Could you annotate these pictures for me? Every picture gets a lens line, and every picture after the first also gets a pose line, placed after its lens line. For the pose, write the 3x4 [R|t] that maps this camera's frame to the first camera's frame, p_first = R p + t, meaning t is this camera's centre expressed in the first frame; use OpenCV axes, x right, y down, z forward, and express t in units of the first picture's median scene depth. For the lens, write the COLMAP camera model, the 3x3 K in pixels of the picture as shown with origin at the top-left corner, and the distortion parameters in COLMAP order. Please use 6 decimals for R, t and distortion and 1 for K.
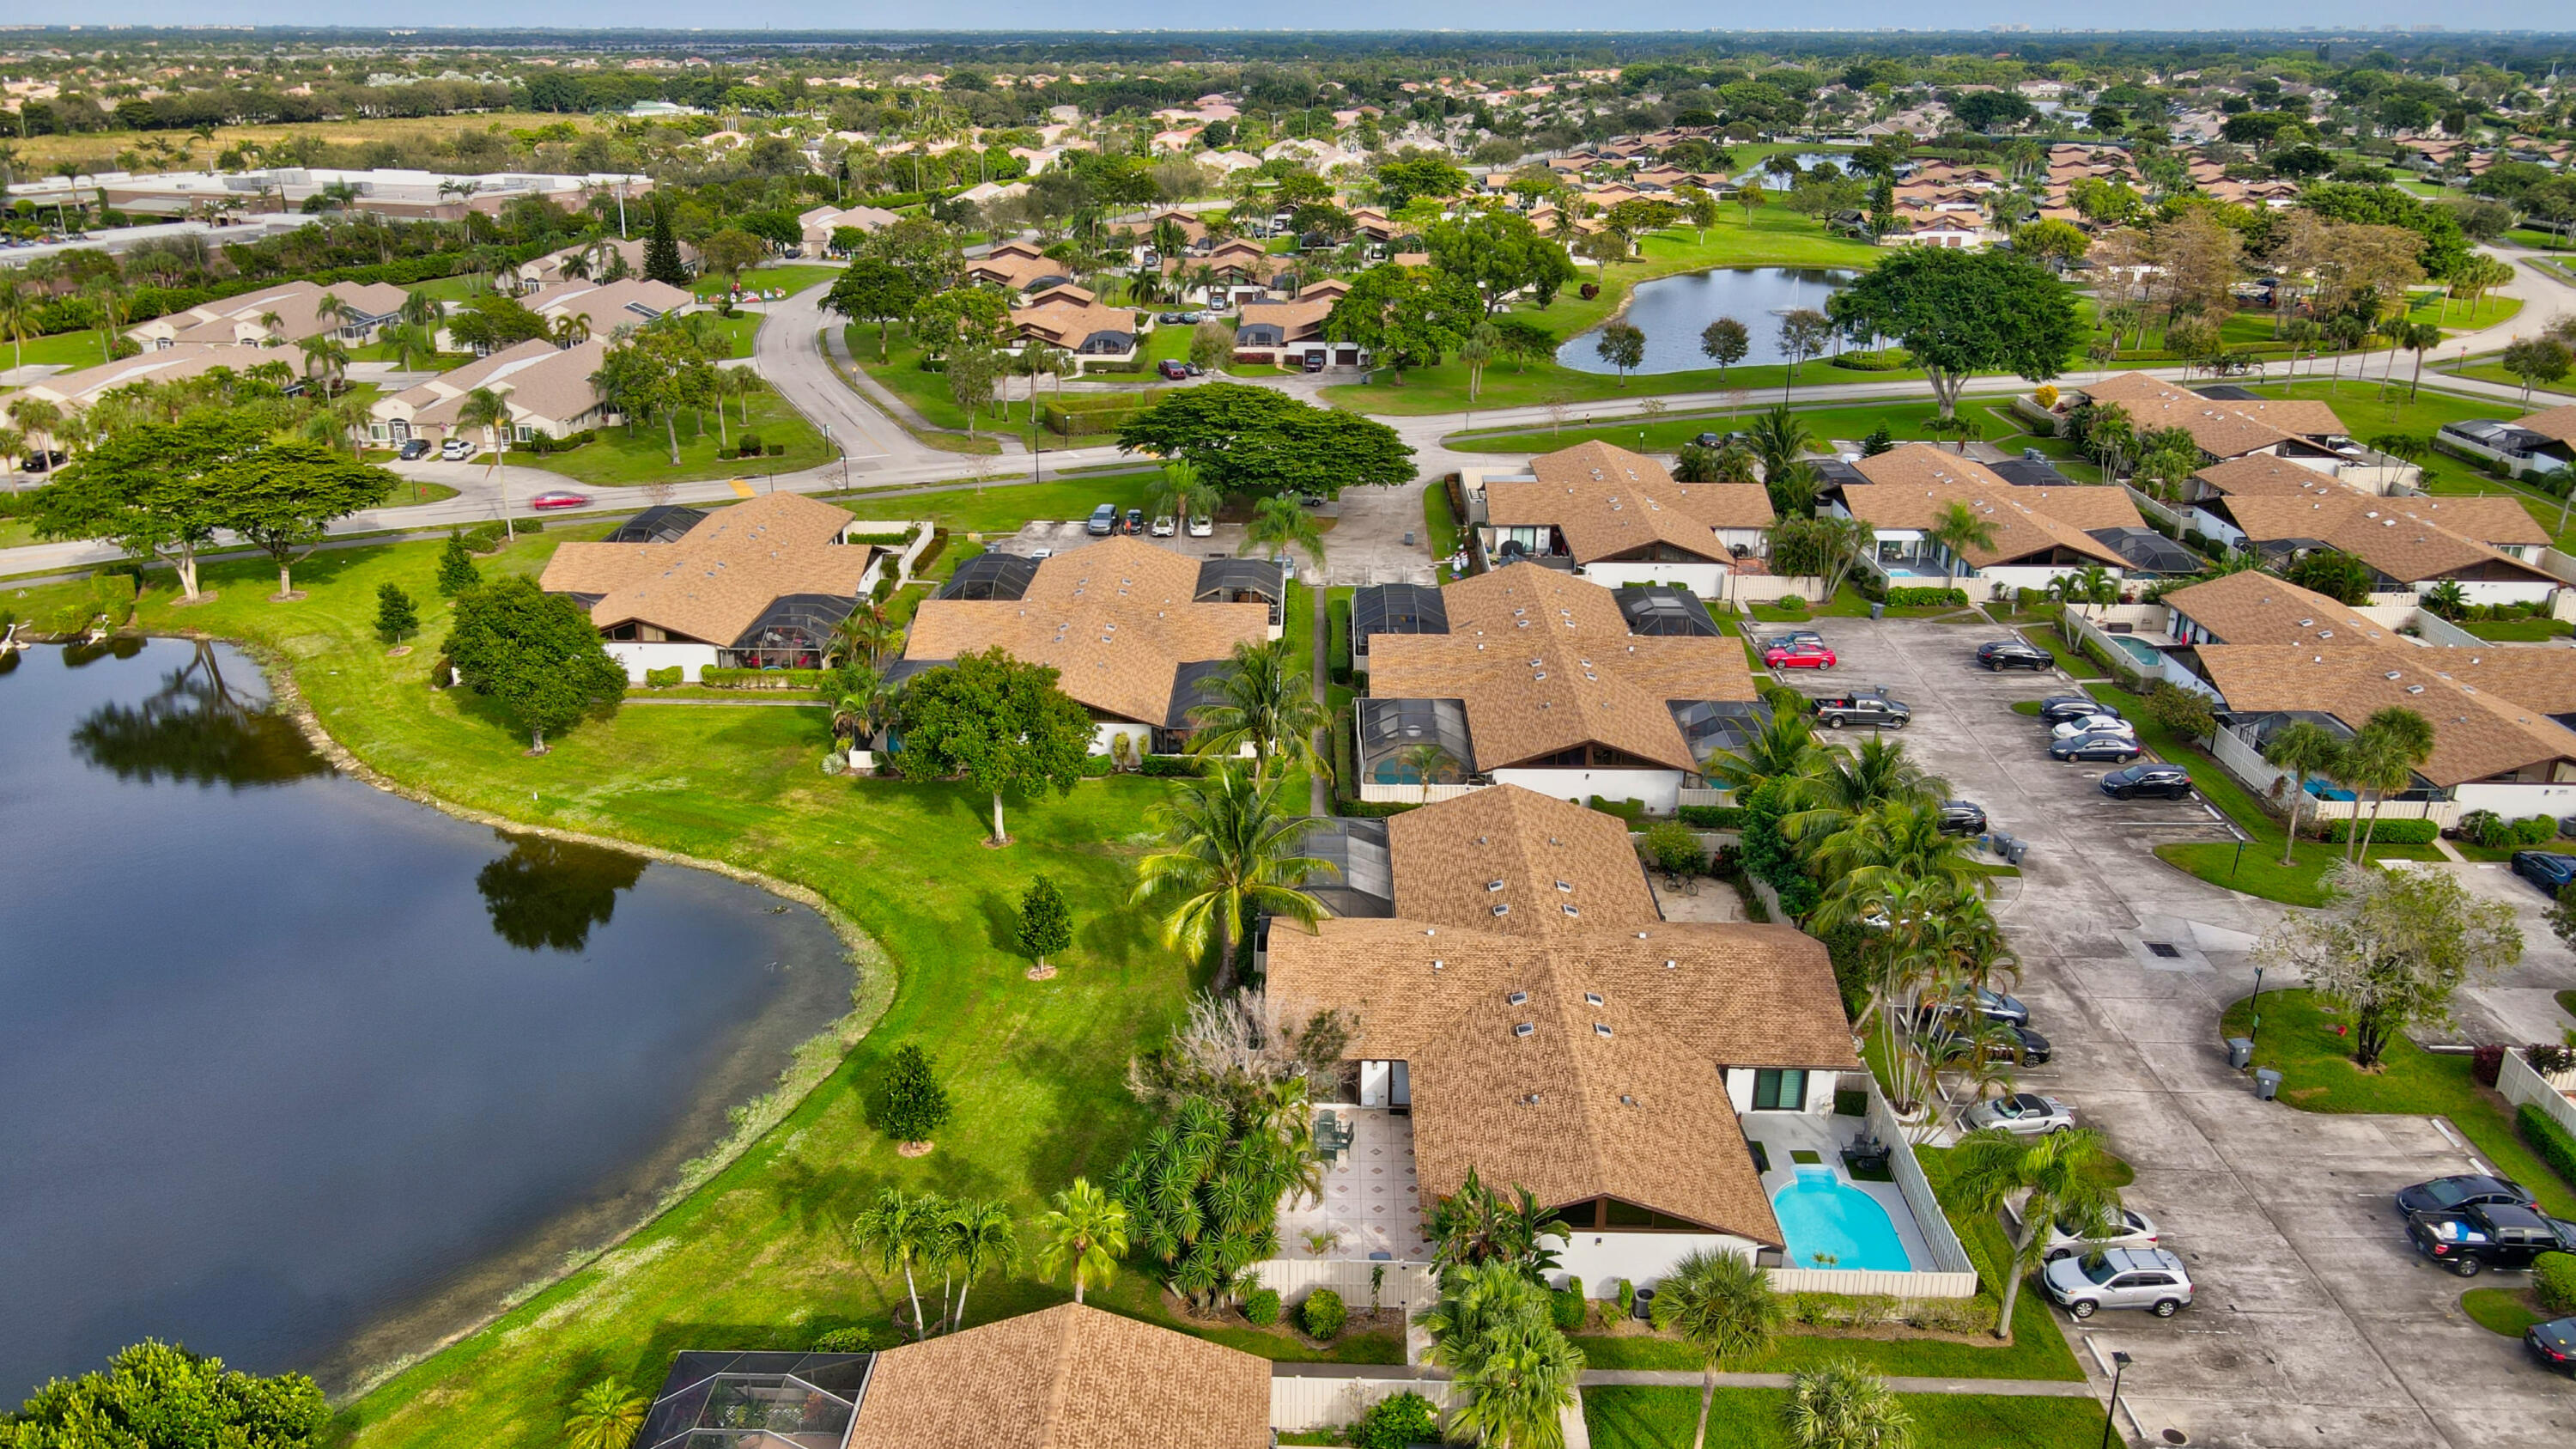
lens RADIAL K [[1894.1, 0, 1286.1], [0, 1894.1, 727.6], [0, 0, 1]] dist [-0.010548, 0.045183]
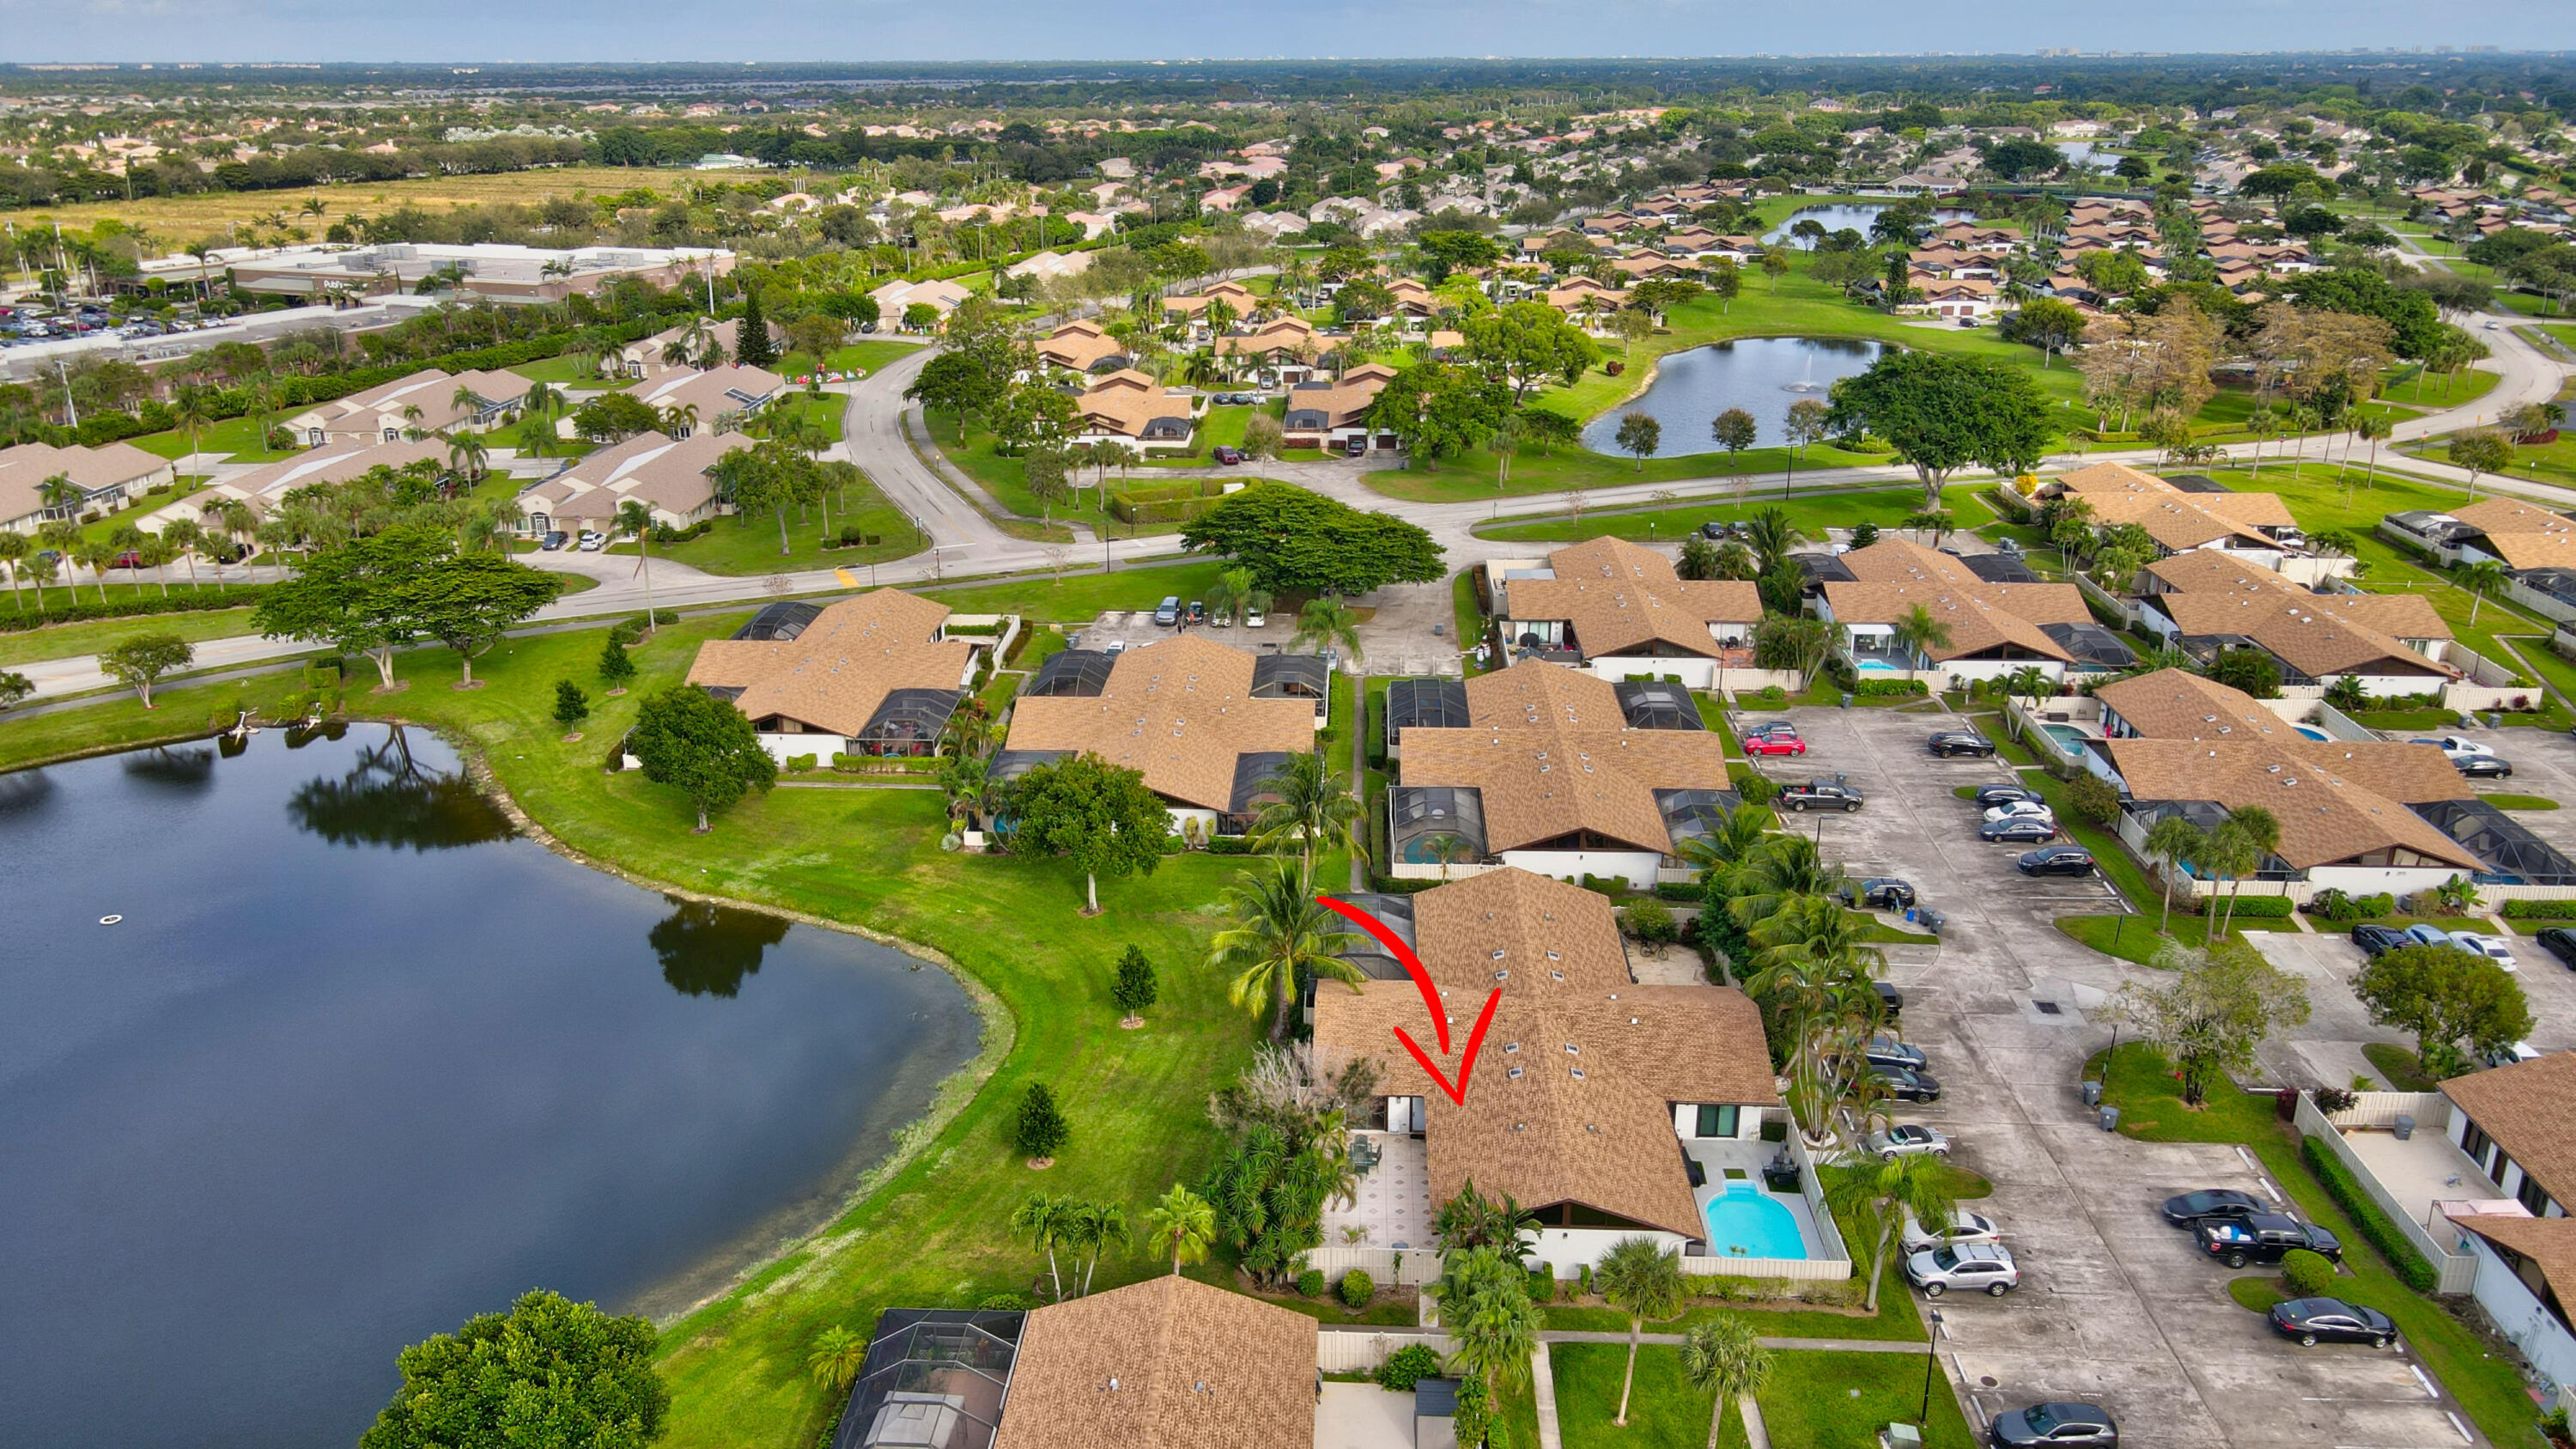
lens RADIAL K [[1894.1, 0, 1286.1], [0, 1894.1, 727.6], [0, 0, 1]] dist [-0.010548, 0.045183]
pose [[0.999722, 0.001033, -0.023566, 0.000553], [-0.001336, 0.999917, -0.012843, -0.036817], [0.023550, 0.012870, 0.999640, -0.184280]]
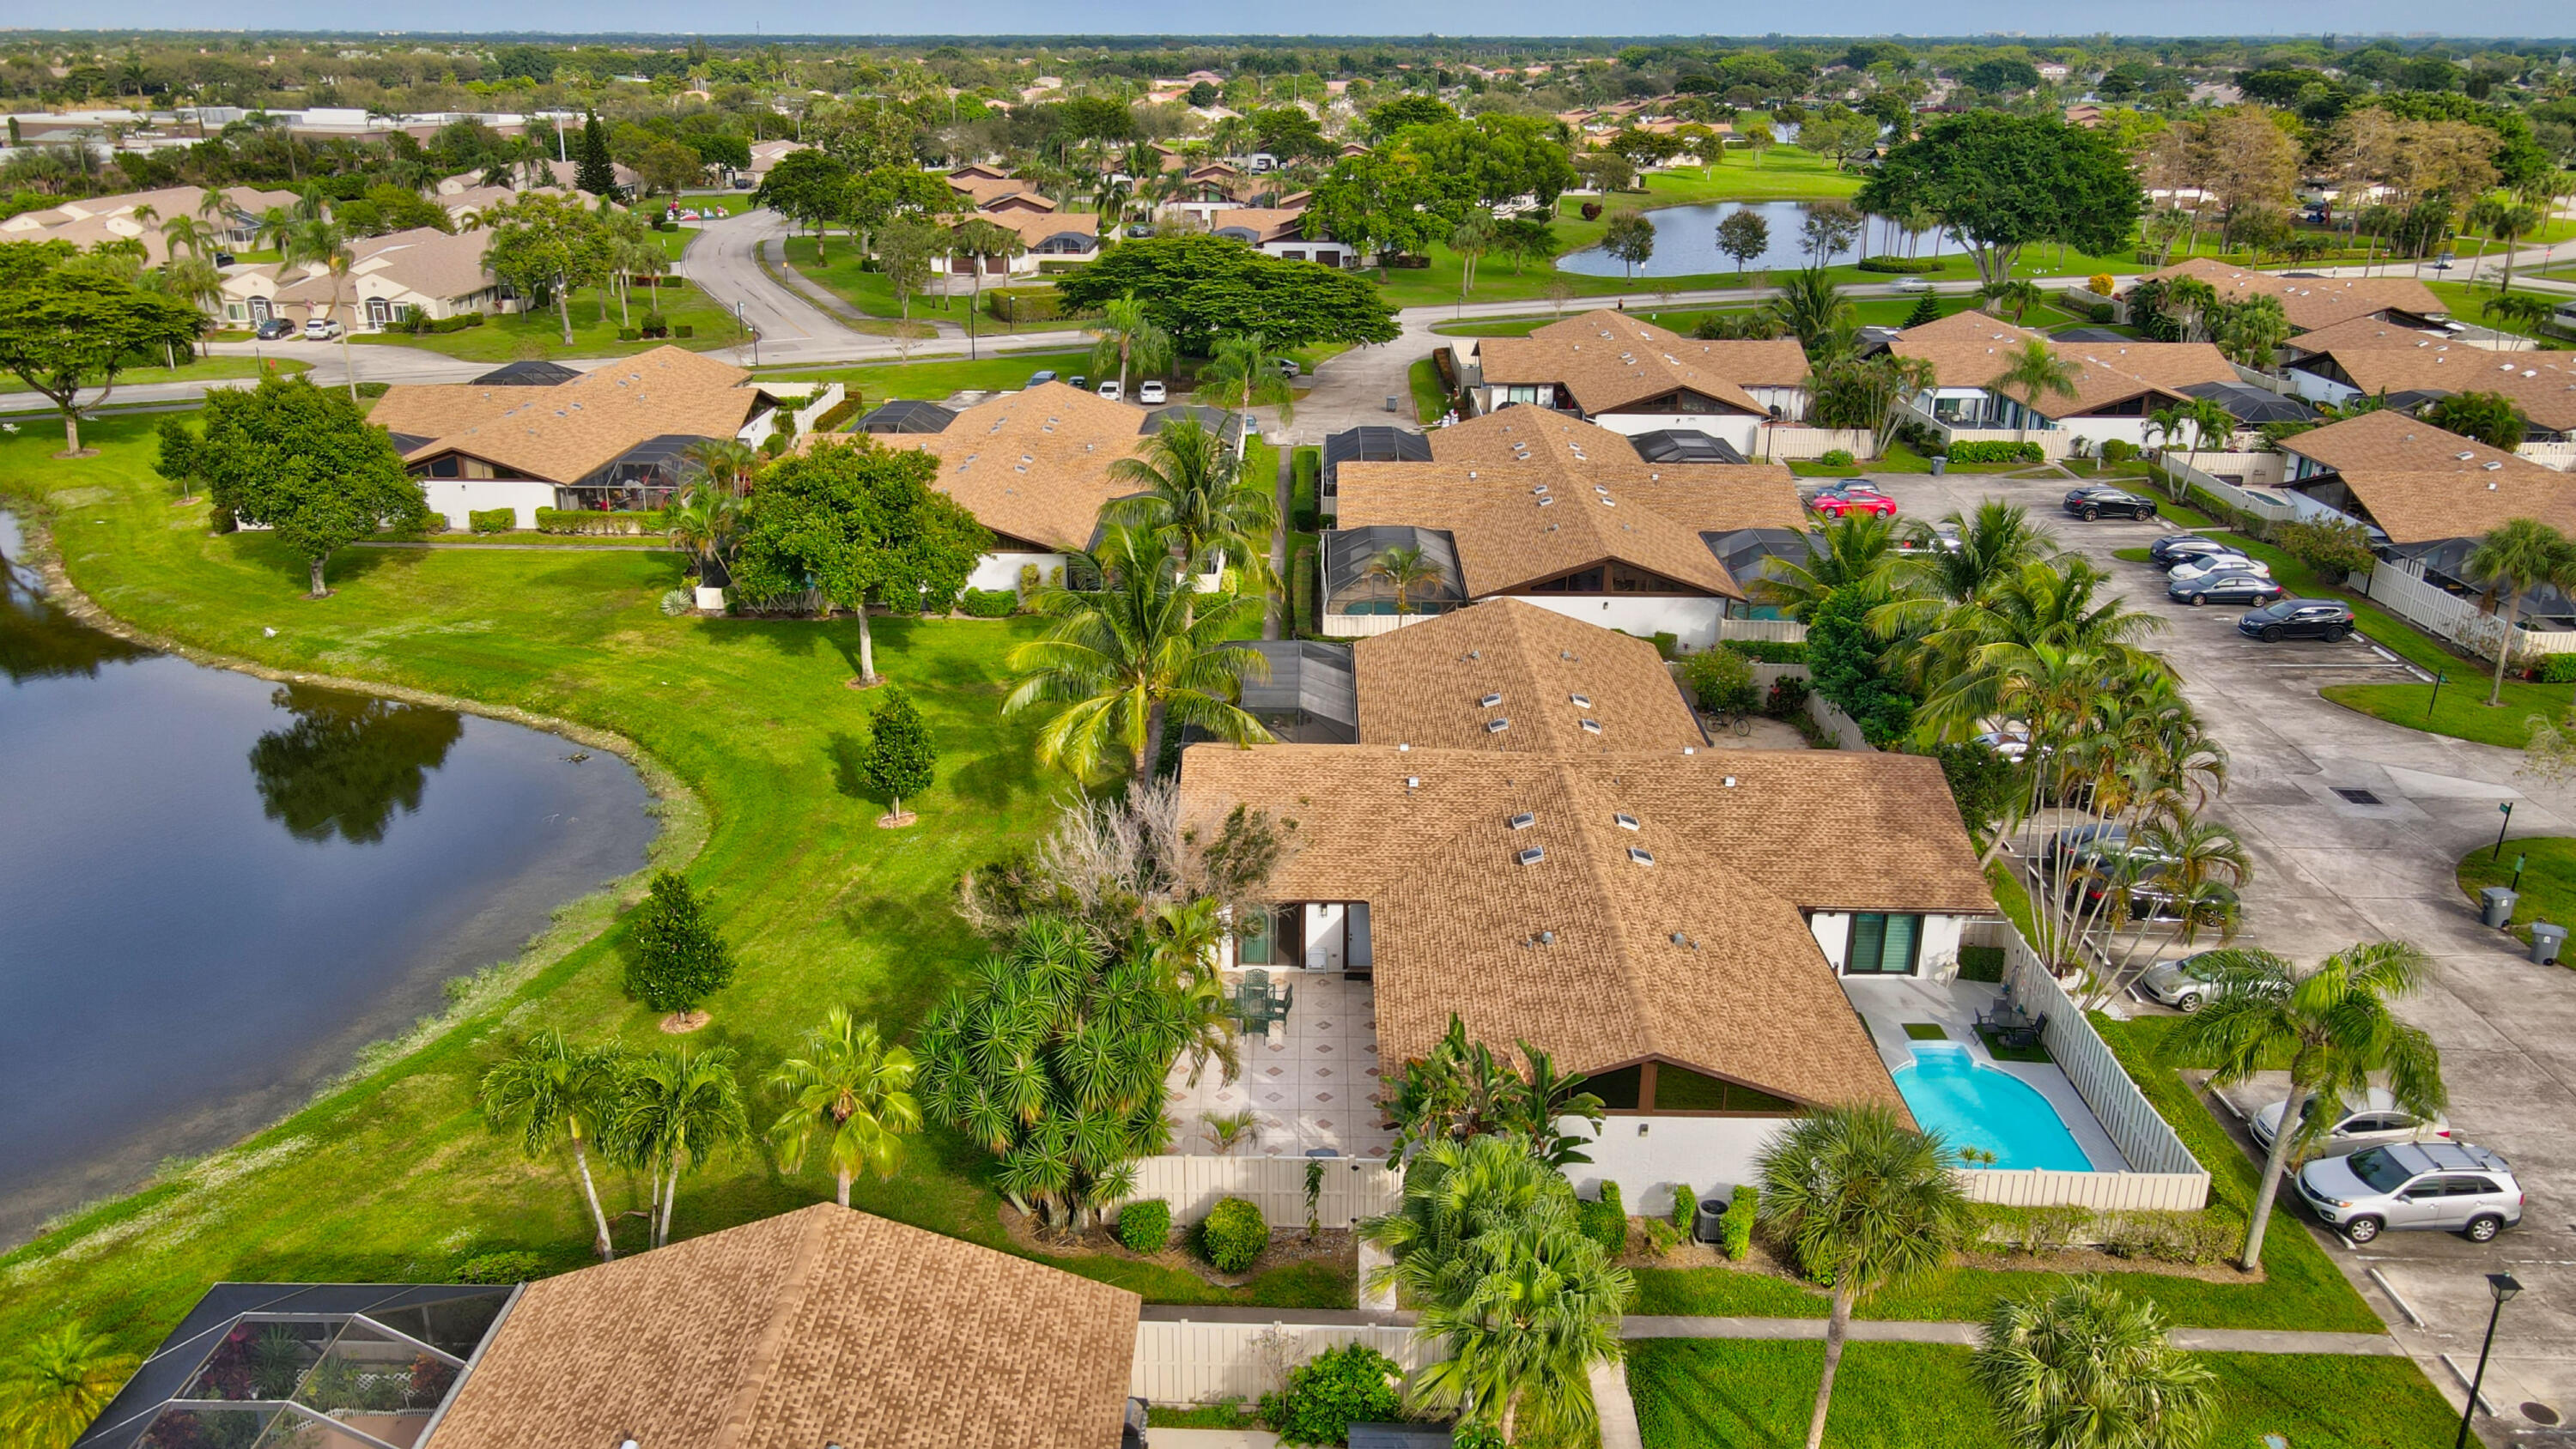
lens RADIAL K [[1894.5, 0, 1286.6], [0, 1894.5, 726.6], [0, 0, 1]] dist [0.004896, 0.013505]
pose [[0.999995, 0.000360, 0.003049, 0.019763], [-0.000347, 0.999991, -0.004303, 0.072711], [-0.003050, 0.004302, 0.999986, 0.179674]]
